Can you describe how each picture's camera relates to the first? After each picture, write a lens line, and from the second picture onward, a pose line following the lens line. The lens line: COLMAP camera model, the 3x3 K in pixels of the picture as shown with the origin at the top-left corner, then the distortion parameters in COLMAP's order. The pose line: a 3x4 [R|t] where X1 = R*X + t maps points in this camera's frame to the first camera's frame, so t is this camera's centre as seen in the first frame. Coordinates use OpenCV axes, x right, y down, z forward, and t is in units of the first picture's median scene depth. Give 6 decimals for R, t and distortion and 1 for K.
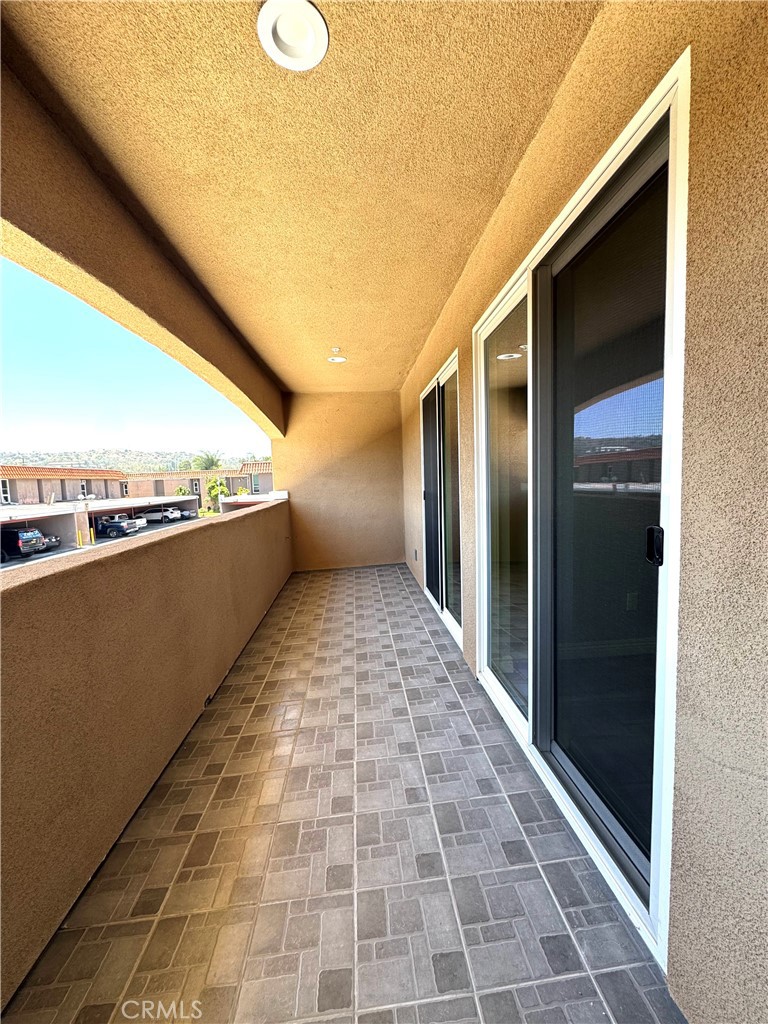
lens RADIAL K [[409.8, 0, 384.0], [0, 409.8, 512.0], [0, 0, 1]] dist [-0.000119, -0.000001]
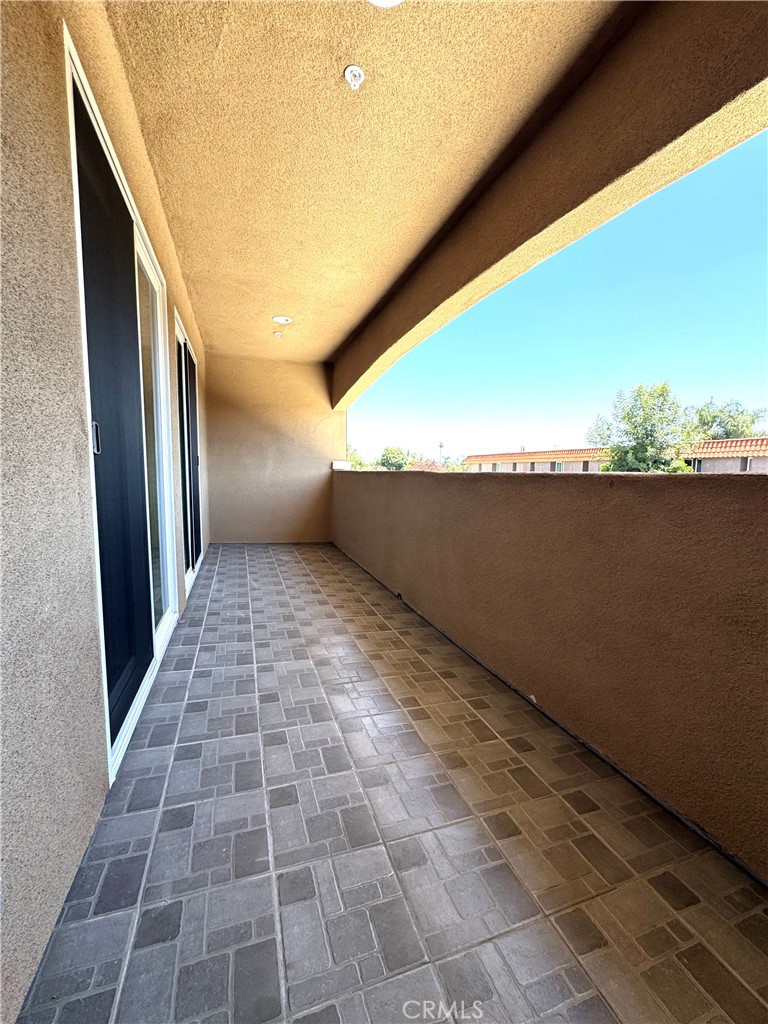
lens RADIAL K [[409.8, 0, 384.0], [0, 409.8, 512.0], [0, 0, 1]] dist [-0.000119, -0.000001]
pose [[-0.964938, 0.043986, -0.258764, -0.026437], [-0.003653, 0.983512, 0.180804, -0.059176], [0.262451, 0.175410, -0.948868, 1.906714]]
